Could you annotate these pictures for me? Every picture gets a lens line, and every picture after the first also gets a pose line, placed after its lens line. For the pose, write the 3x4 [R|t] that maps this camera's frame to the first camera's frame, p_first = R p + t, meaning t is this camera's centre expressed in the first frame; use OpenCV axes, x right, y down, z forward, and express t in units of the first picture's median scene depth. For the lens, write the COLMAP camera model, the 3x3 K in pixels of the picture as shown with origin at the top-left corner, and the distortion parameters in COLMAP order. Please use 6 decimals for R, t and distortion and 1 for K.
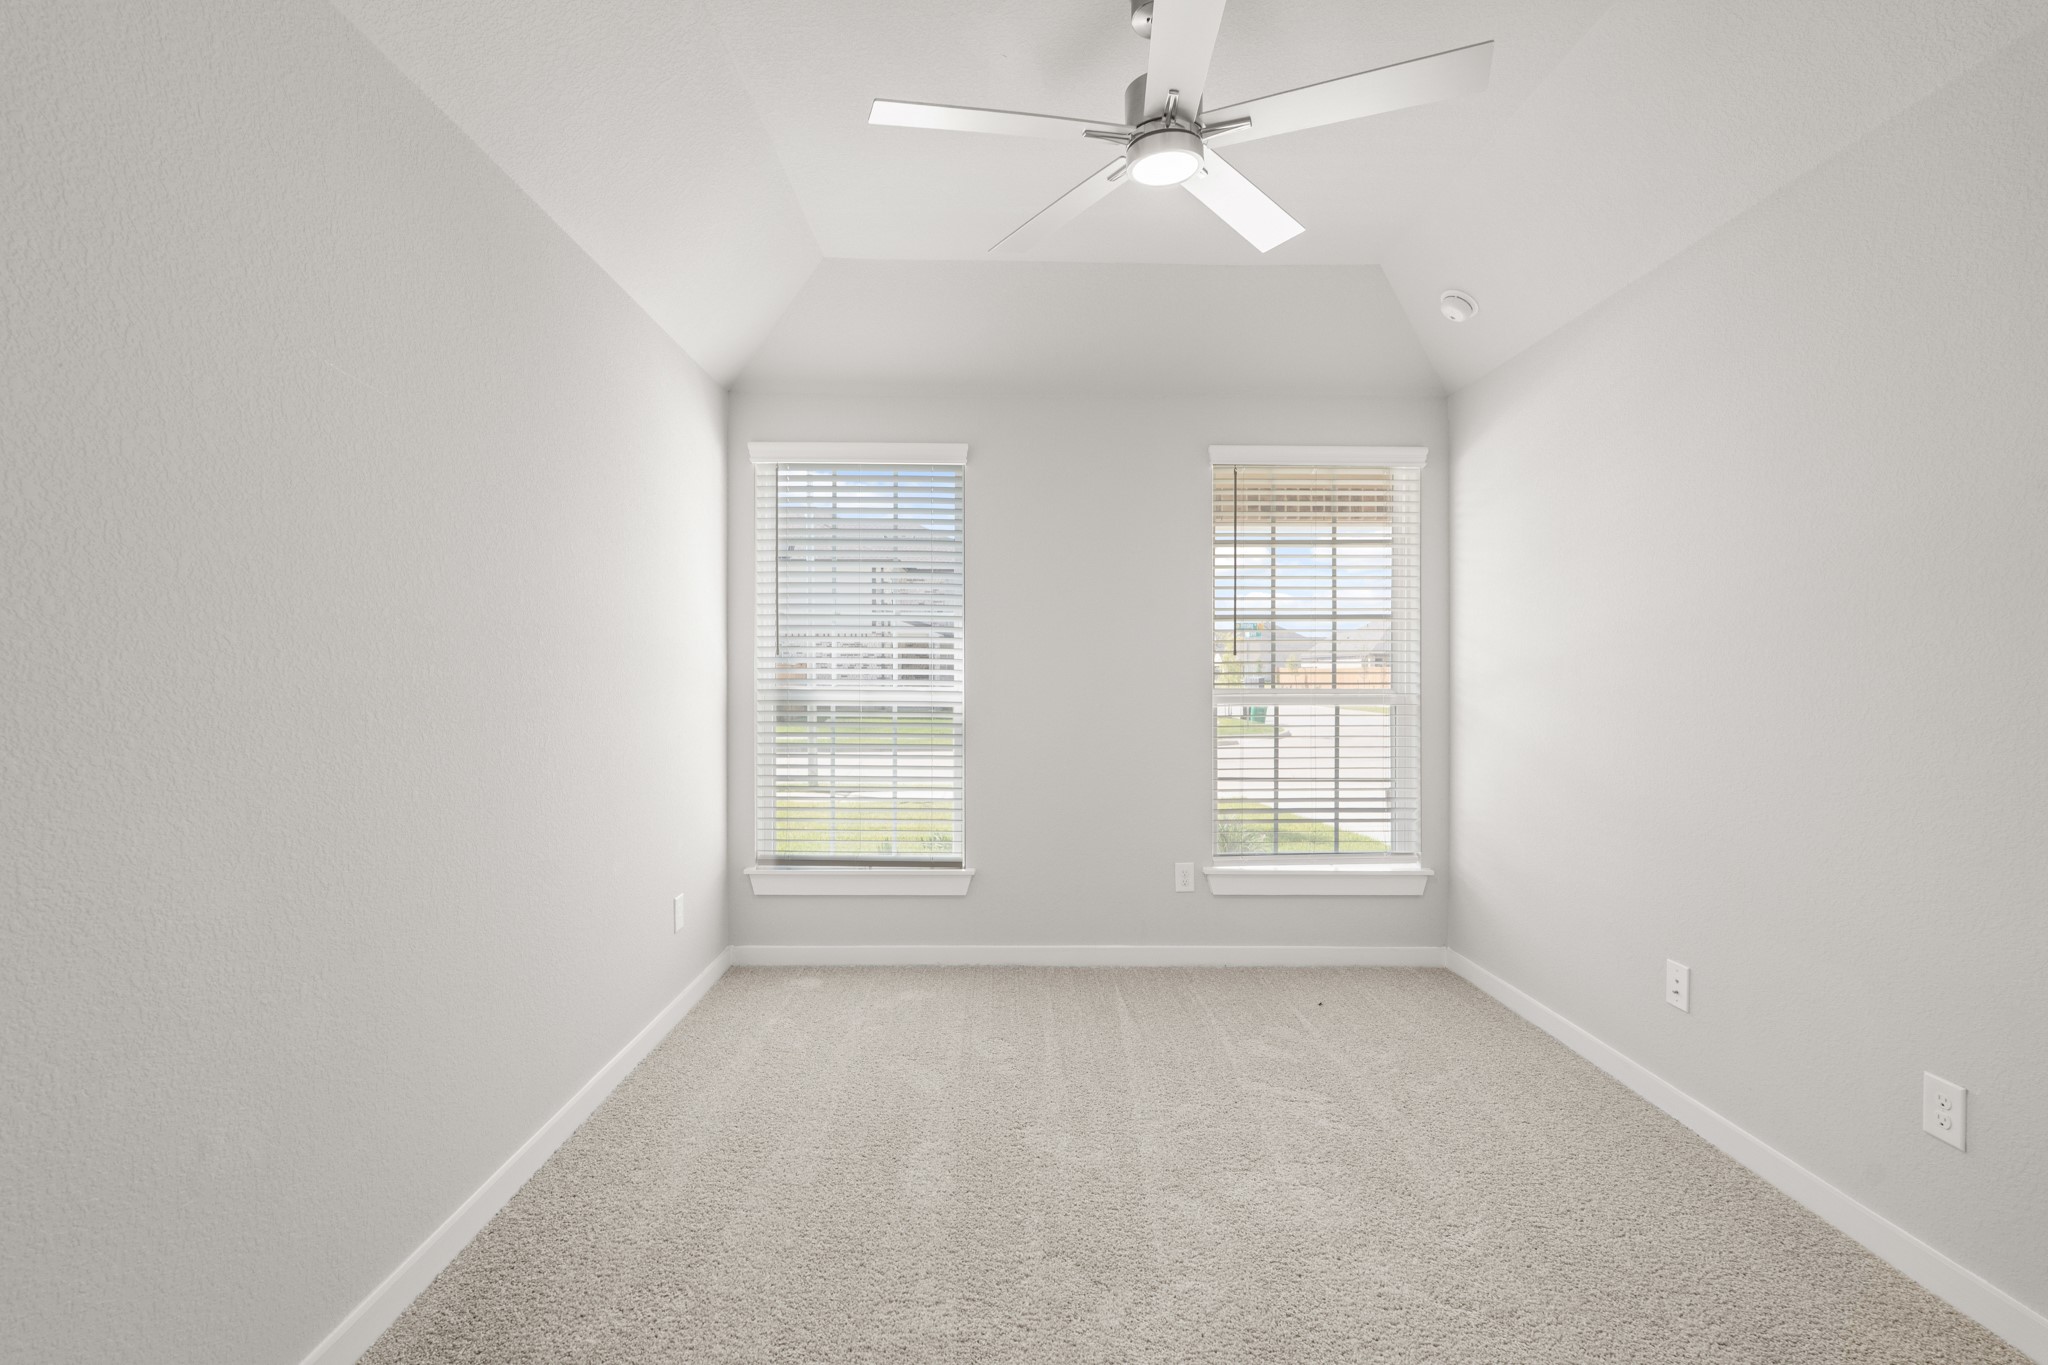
lens RADIAL K [[909.6, 0, 1014.8], [0, 909.6, 682.2], [0, 0, 1]] dist [-0.000890, -0.000460]
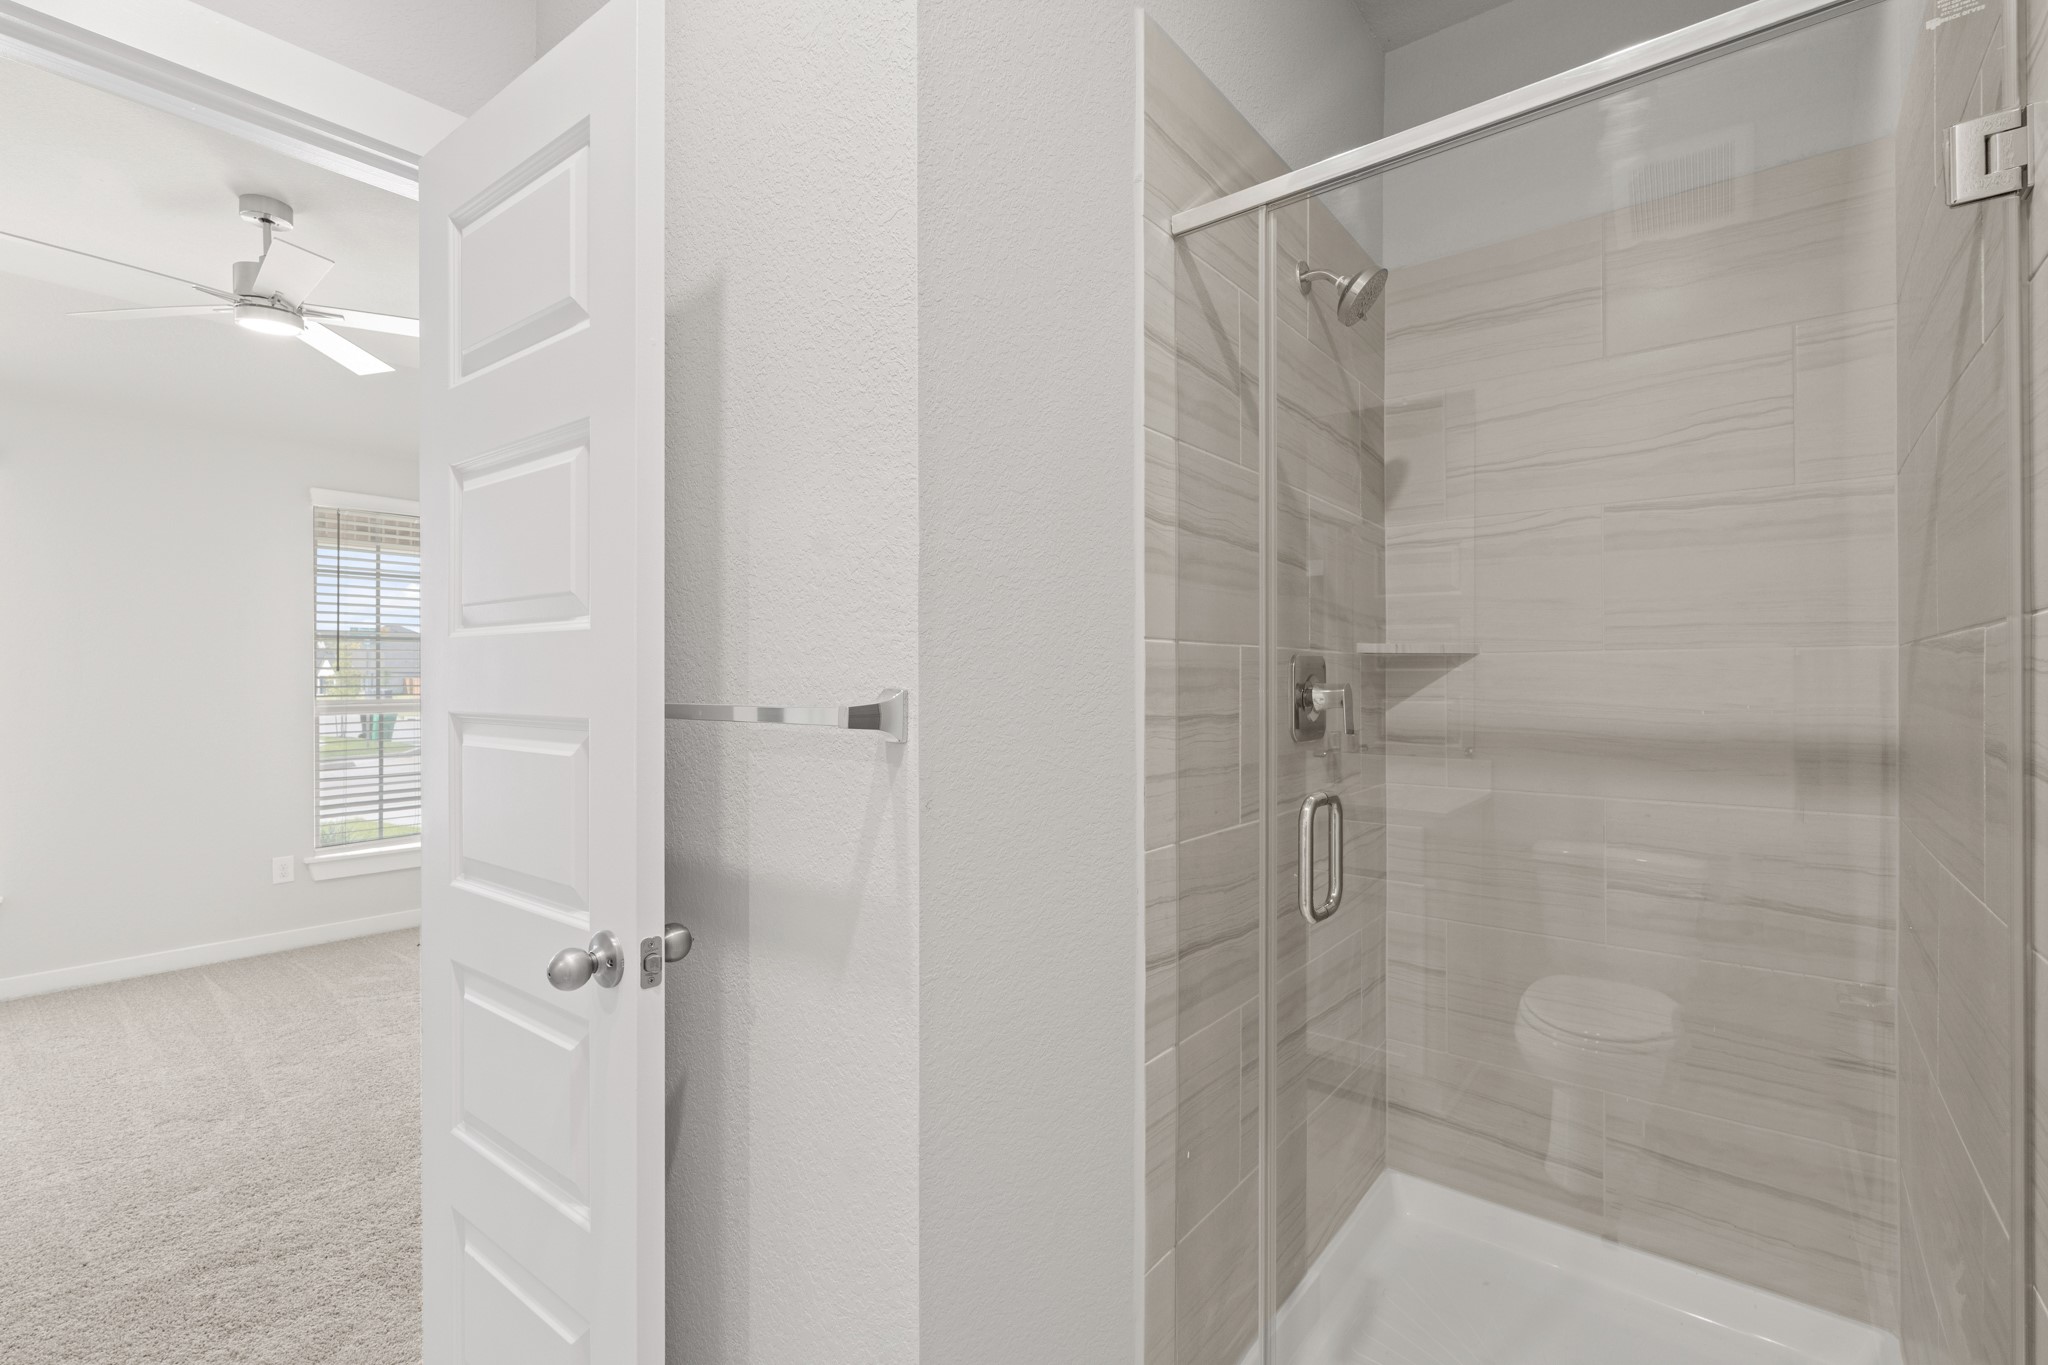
lens RADIAL K [[909.6, 0, 1024.8], [0, 909.6, 682.3], [0, 0, 1]] dist [-0.000890, -0.000460]
pose [[0.641473, 0.001010, 0.767145, -0.111630], [0.005682, 0.999965, -0.006067, -0.003808], [-0.767124, 0.008251, 0.641445, -0.542456]]
